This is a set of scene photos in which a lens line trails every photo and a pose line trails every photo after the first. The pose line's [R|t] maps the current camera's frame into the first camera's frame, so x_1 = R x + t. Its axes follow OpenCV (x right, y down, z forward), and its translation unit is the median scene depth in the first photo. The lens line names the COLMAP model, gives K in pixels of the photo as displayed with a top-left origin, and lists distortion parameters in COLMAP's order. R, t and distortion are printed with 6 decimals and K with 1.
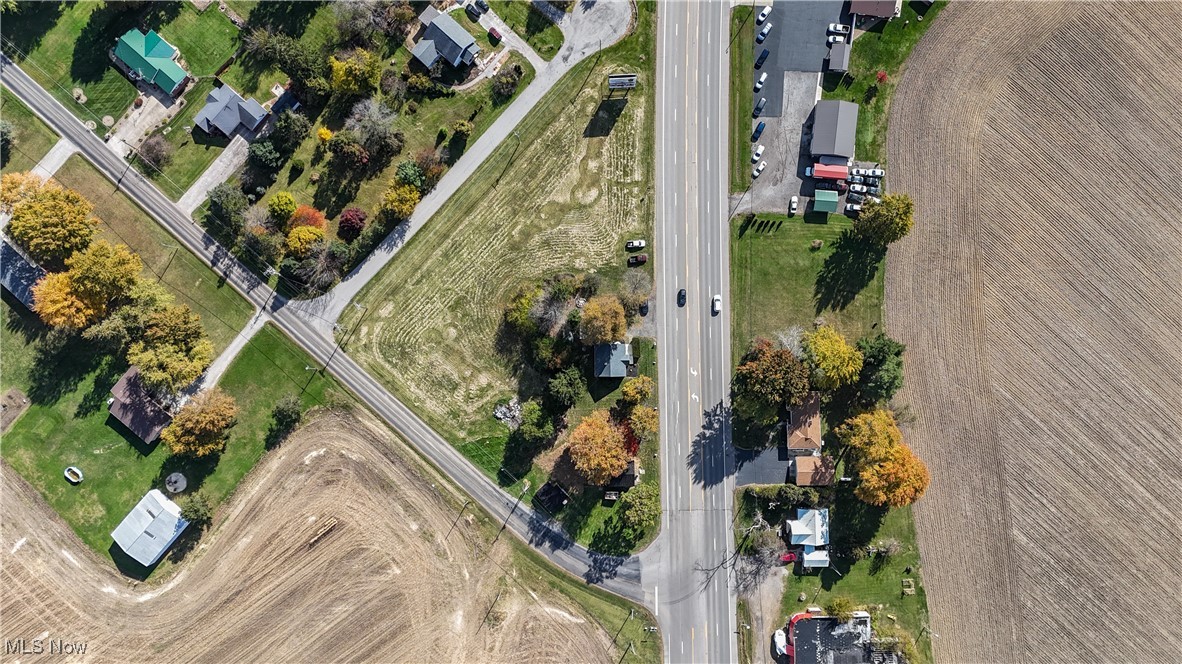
lens RADIAL K [[855.8, 0, 587.8], [0, 855.8, 334.5], [0, 0, 1]] dist [0.048713, -0.018779]
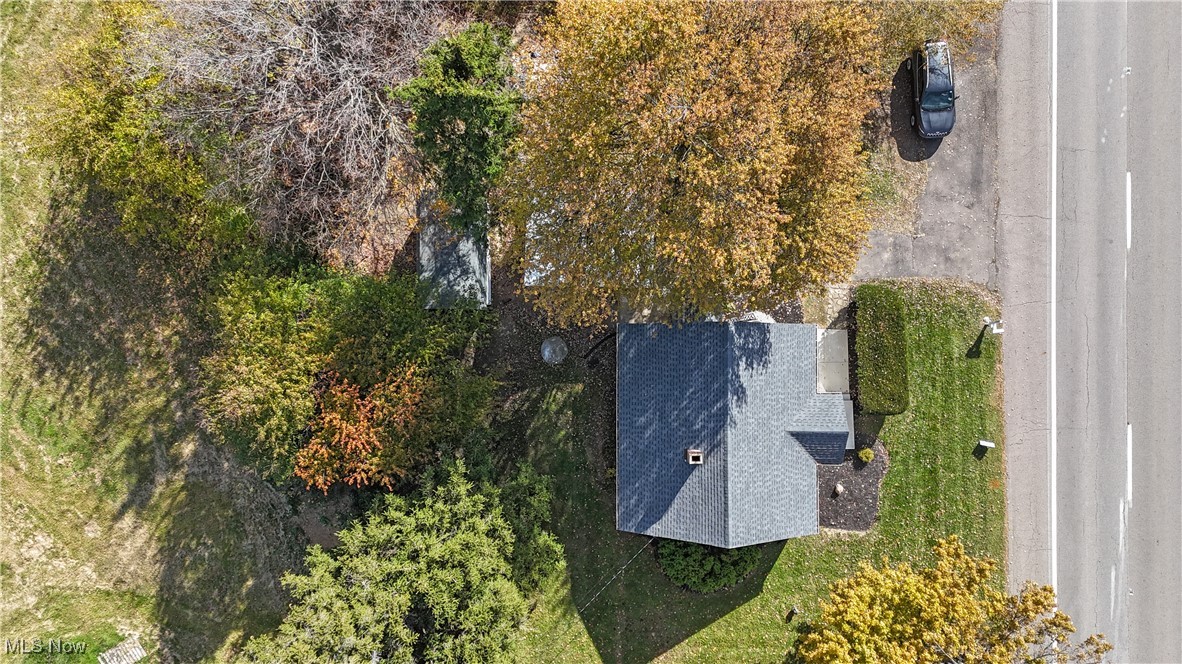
lens RADIAL K [[855.8, 0, 589.6], [0, 855.8, 328.6], [0, 0, 1]] dist [0.048713, -0.018779]
pose [[0.999852, 0.016954, 0.003028, 0.002078], [-0.016934, 0.999836, -0.006402, 0.013330], [-0.003136, 0.006350, 0.999975, 0.832368]]
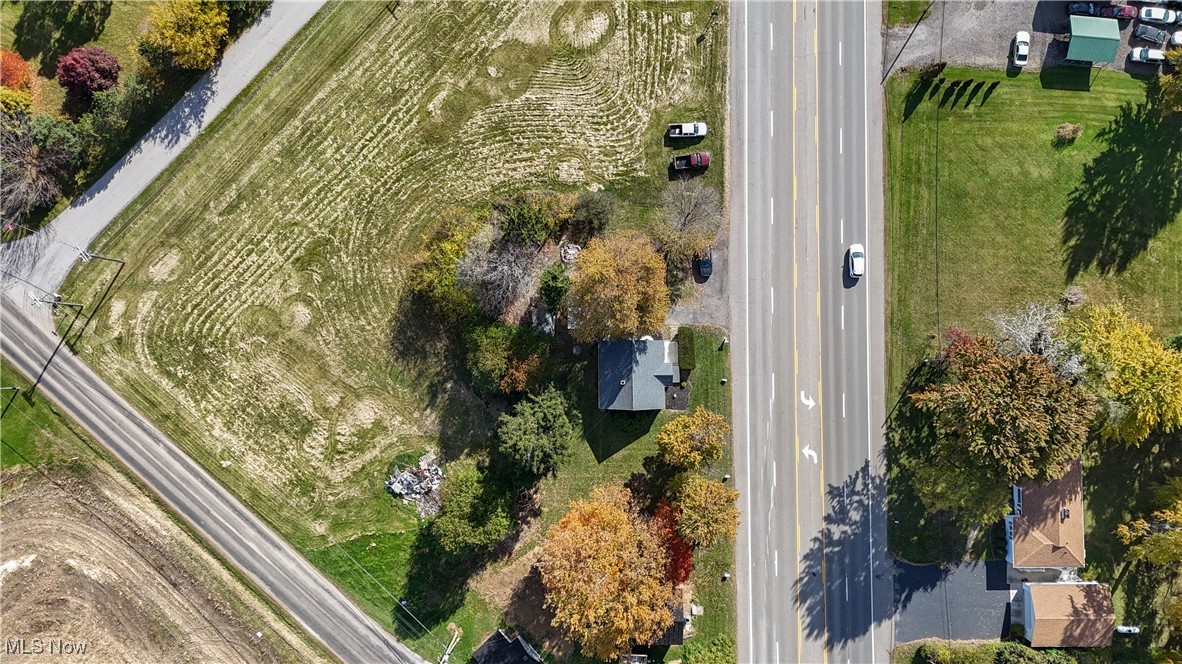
lens RADIAL K [[855.8, 0, 588.3], [0, 855.8, 334.3], [0, 0, 1]] dist [0.048713, -0.018779]
pose [[0.999978, 0.006532, 0.001414, 0.001396], [-0.006531, 0.999978, -0.001288, 0.008462], [-0.001423, 0.001279, 0.999998, 0.520822]]
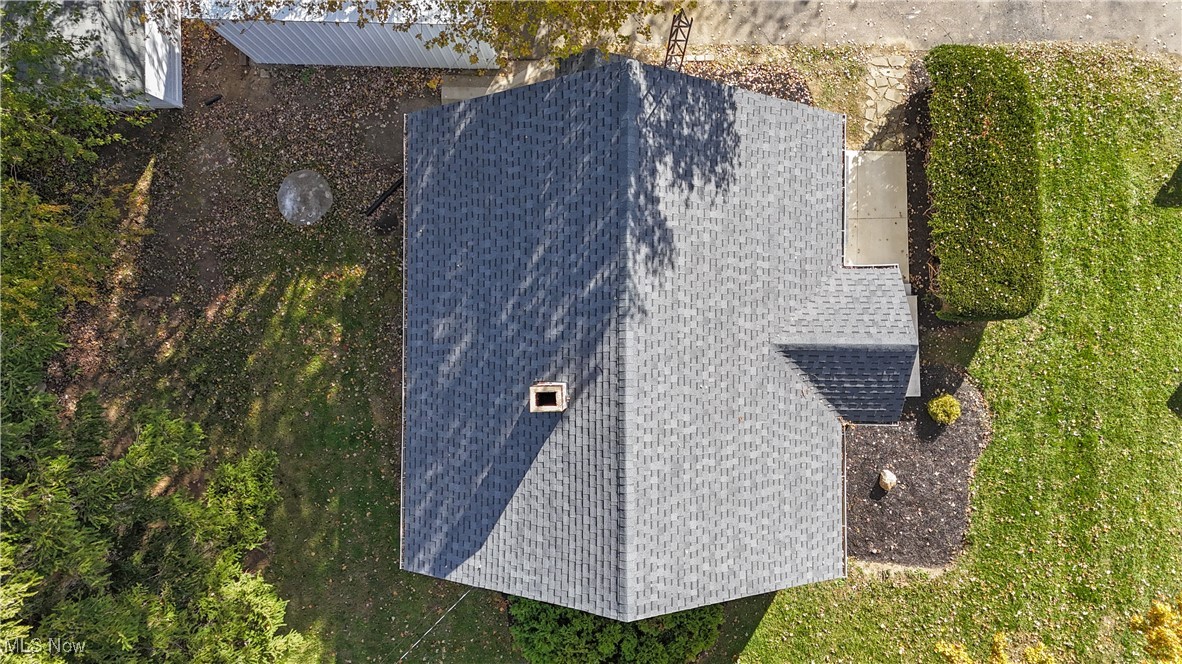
lens RADIAL K [[855.8, 0, 602.5], [0, 855.8, 339.2], [0, 0, 1]] dist [0.048713, -0.018779]
pose [[0.999843, 0.017661, 0.001327, 0.024039], [-0.017656, 0.999837, -0.003725, 0.029757], [-0.001392, 0.003701, 0.999992, 0.916861]]
